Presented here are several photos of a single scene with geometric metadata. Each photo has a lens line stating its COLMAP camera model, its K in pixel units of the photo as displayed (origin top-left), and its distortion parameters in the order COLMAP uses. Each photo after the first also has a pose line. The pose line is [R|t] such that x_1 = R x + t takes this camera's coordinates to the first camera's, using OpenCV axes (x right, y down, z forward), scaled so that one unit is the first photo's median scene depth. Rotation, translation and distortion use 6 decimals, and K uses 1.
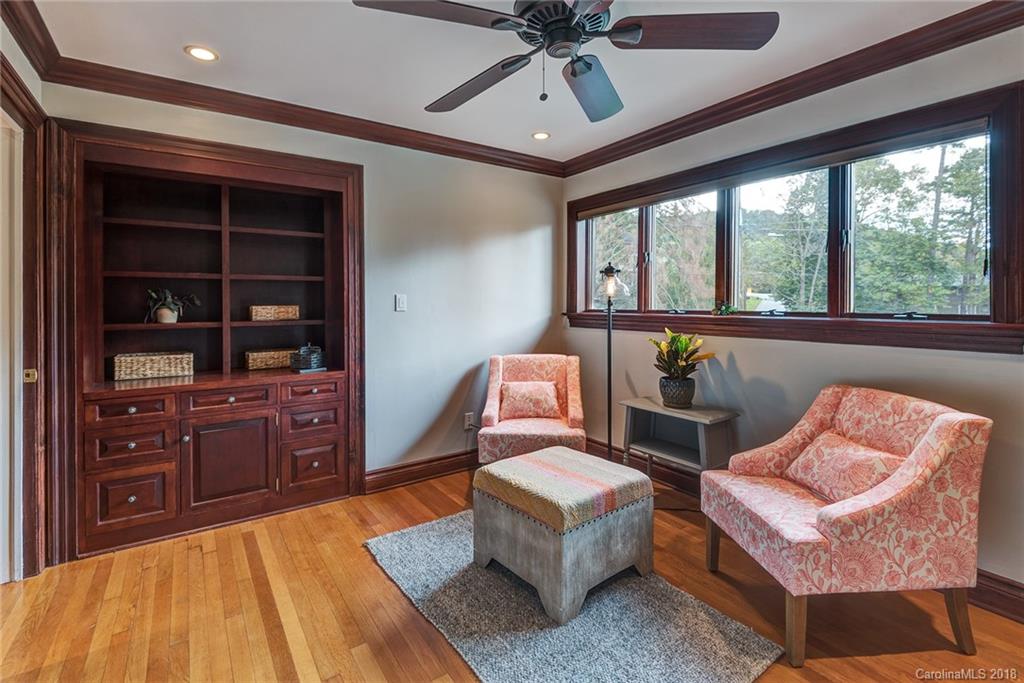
lens RADIAL K [[476.0, 0, 516.9], [0, 476.0, 307.1], [0, 0, 1]] dist [0.000927, -0.000478]
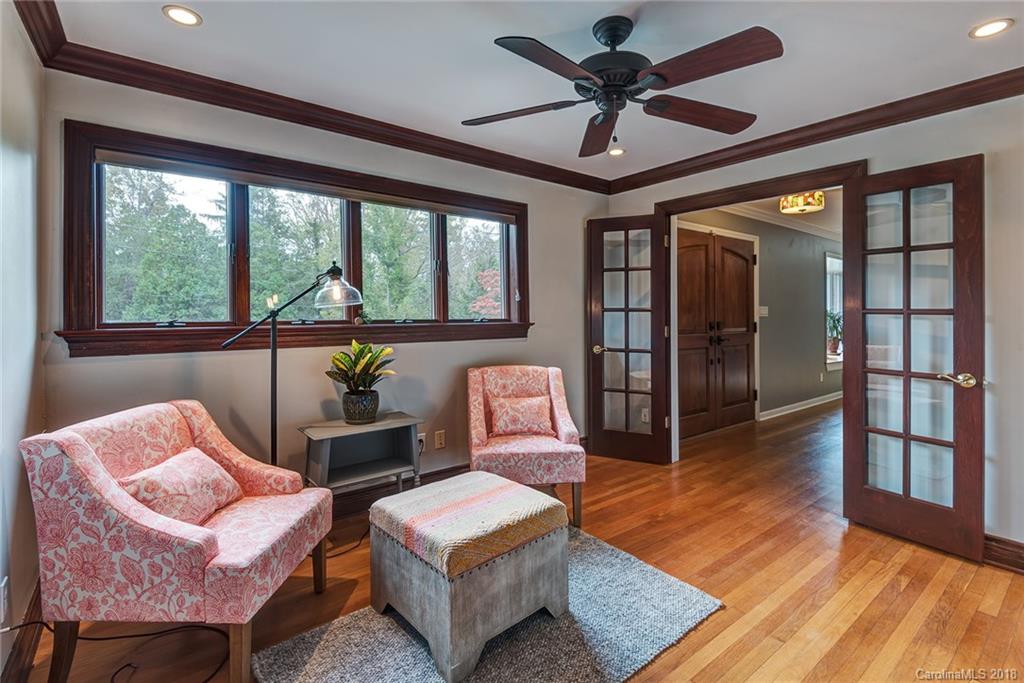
lens RADIAL K [[472.3, 0, 524.8], [0, 472.3, 312.7], [0, 0, 1]] dist [0.000762, -0.000167]
pose [[-0.062058, -0.002438, 0.998070, -0.617874], [0.009044, 0.999955, 0.003005, -0.007817], [-0.998032, 0.009213, -0.062033, 0.736749]]
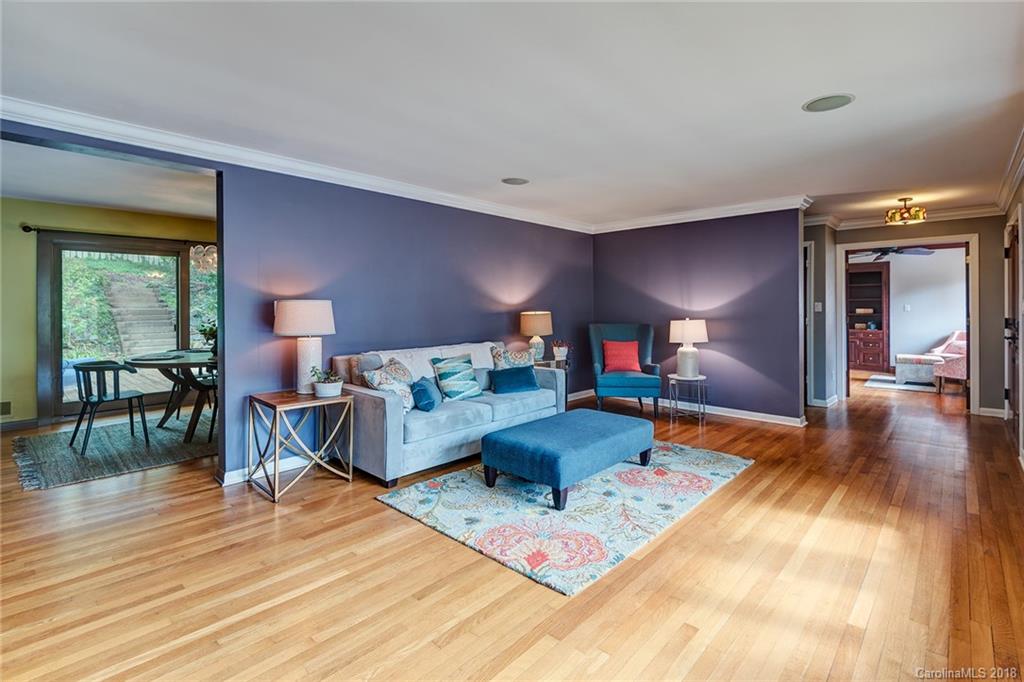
lens RADIAL K [[476.0, 0, 516.9], [0, 476.0, 306.6], [0, 0, 1]] dist [0.000927, -0.000478]
pose [[0.211948, 0.001936, -0.977279, 2.016705], [-0.008461, 0.999964, 0.000146, 0.002465], [0.977244, 0.008238, 0.211957, -1.832669]]
